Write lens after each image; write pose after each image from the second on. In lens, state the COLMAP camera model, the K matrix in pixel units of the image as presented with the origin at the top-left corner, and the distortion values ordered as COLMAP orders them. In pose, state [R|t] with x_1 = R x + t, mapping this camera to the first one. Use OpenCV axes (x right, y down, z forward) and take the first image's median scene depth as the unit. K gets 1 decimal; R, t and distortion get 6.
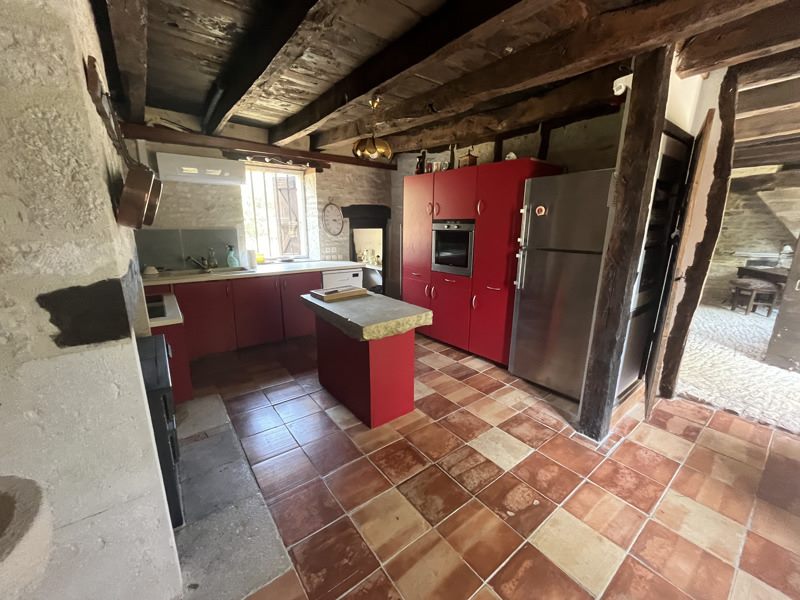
lens RADIAL K [[321.8, 0, 399.8], [0, 321.8, 299.6], [0, 0, 1]] dist [-0.000073, -0.000101]
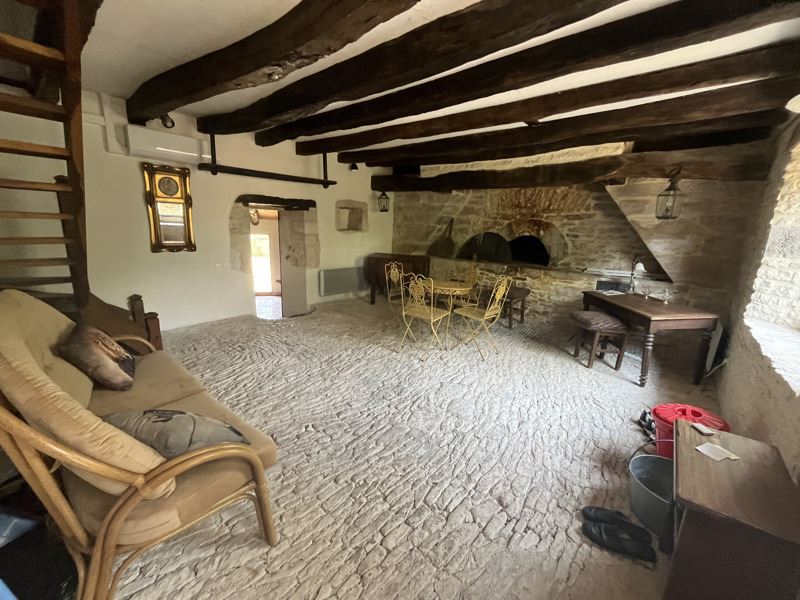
lens RADIAL K [[321.8, 0, 399.8], [0, 321.8, 300.3], [0, 0, 1]] dist [-0.000073, -0.000101]
pose [[0.979752, -0.019179, 0.199296, 0.505549], [0.020147, 0.999793, -0.002831, -0.086616], [-0.199201, 0.006789, 0.979935, 0.384364]]
